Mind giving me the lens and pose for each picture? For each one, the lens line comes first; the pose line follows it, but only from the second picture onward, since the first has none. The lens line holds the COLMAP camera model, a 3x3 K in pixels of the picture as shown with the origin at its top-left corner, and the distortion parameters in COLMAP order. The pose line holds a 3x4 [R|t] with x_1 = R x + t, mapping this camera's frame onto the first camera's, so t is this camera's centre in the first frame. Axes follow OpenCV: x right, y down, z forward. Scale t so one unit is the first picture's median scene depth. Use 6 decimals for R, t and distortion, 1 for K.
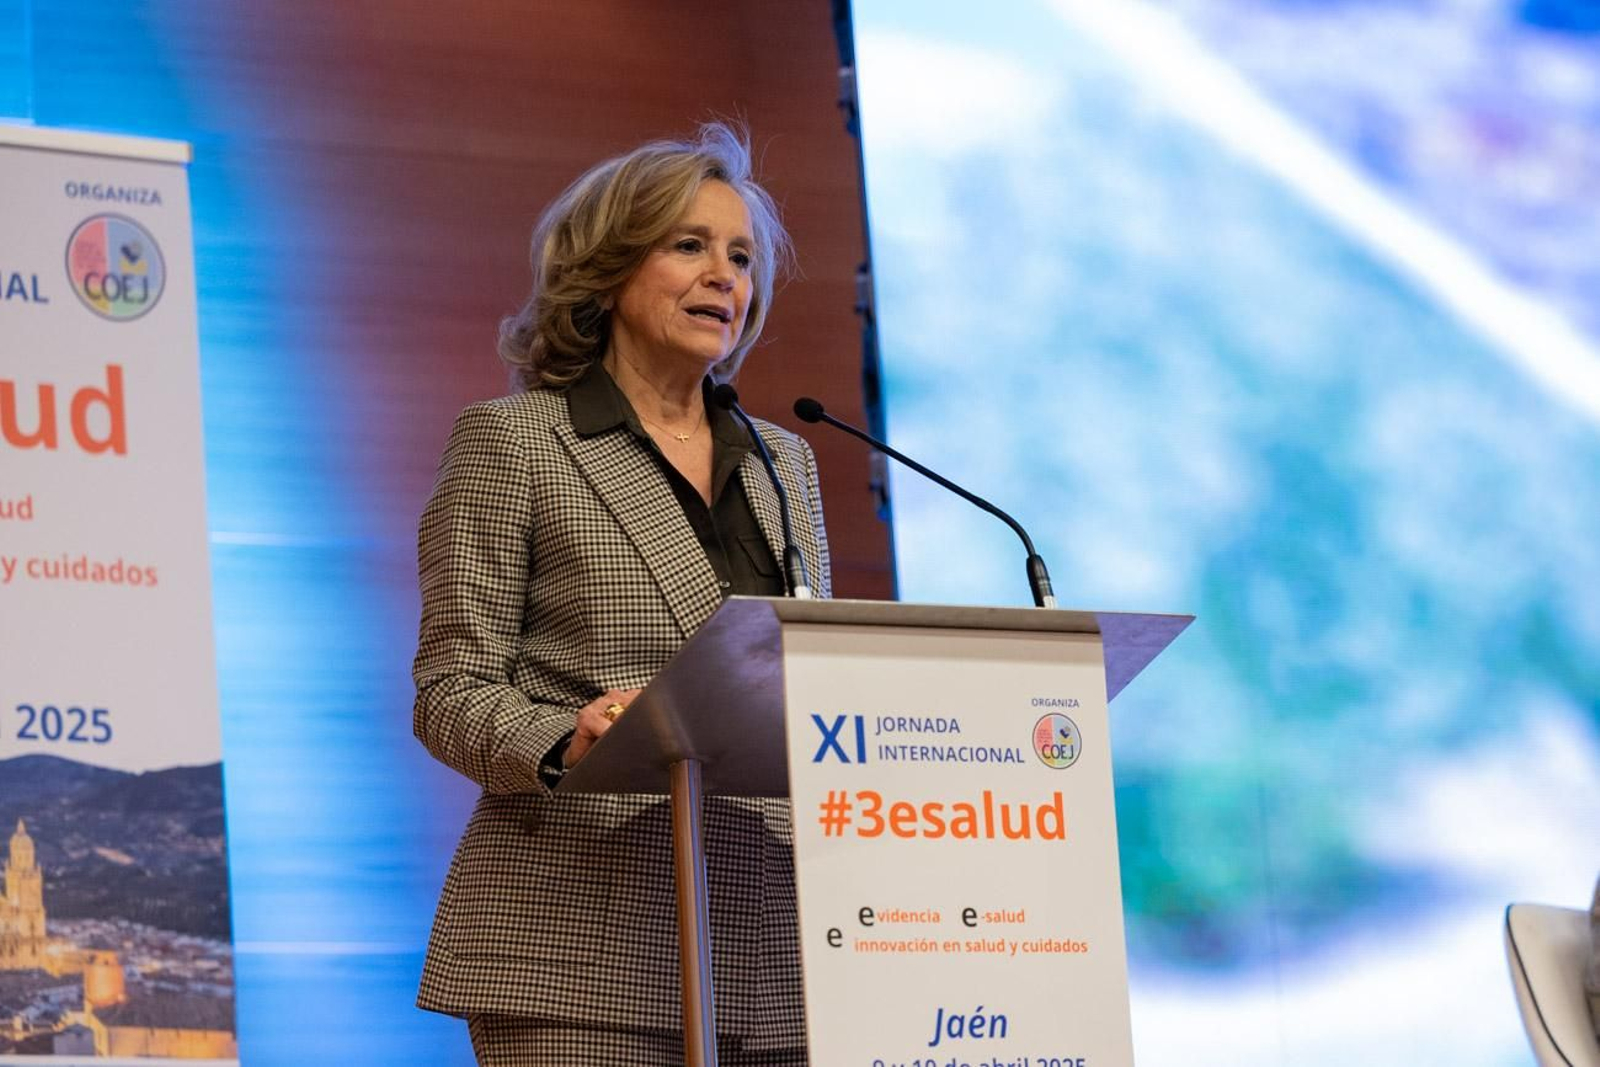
lens RADIAL K [[5660.5, 0, 809.5], [0, 5660.5, 543.9], [0, 0, 1]] dist [-0.111247, 0.000000]
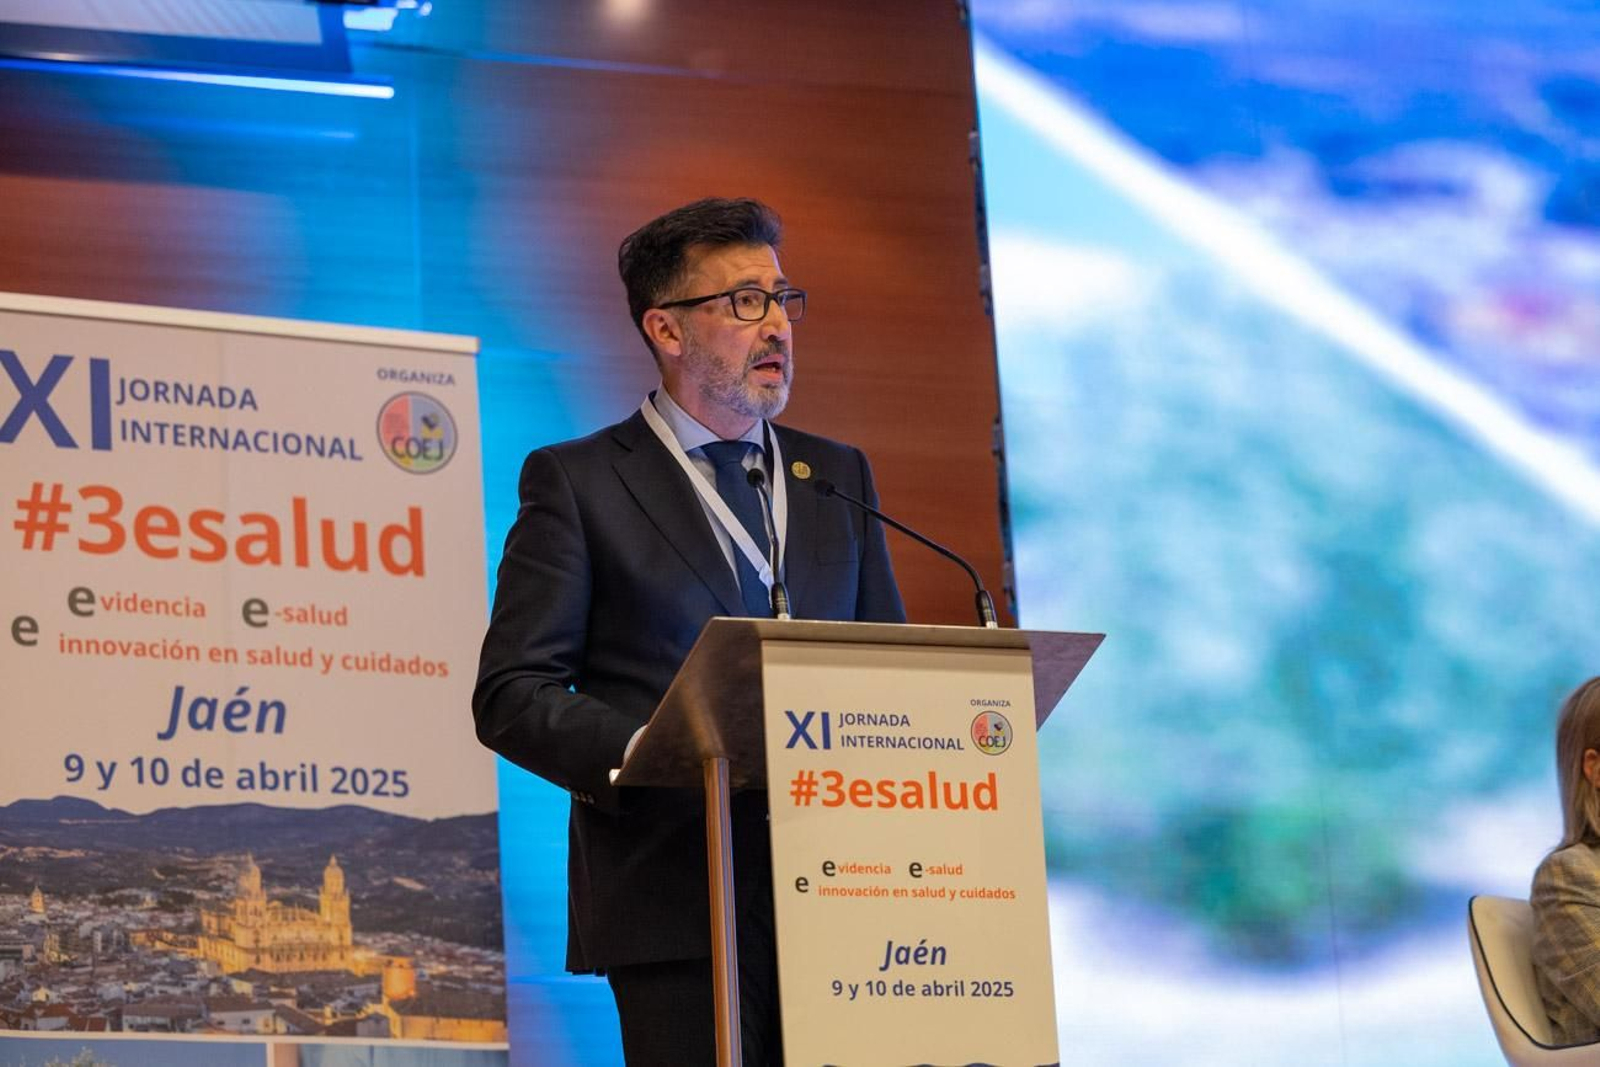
lens RADIAL K [[4439.2, 0, 798.8], [0, 4439.2, 527.5], [0, 0, 1]] dist [-0.053070, 0.000000]
pose [[0.990480, -0.025012, -0.135364, 0.103396], [0.016940, 0.998027, -0.060453, 0.036491], [0.136609, 0.057585, 0.988950, 0.005917]]
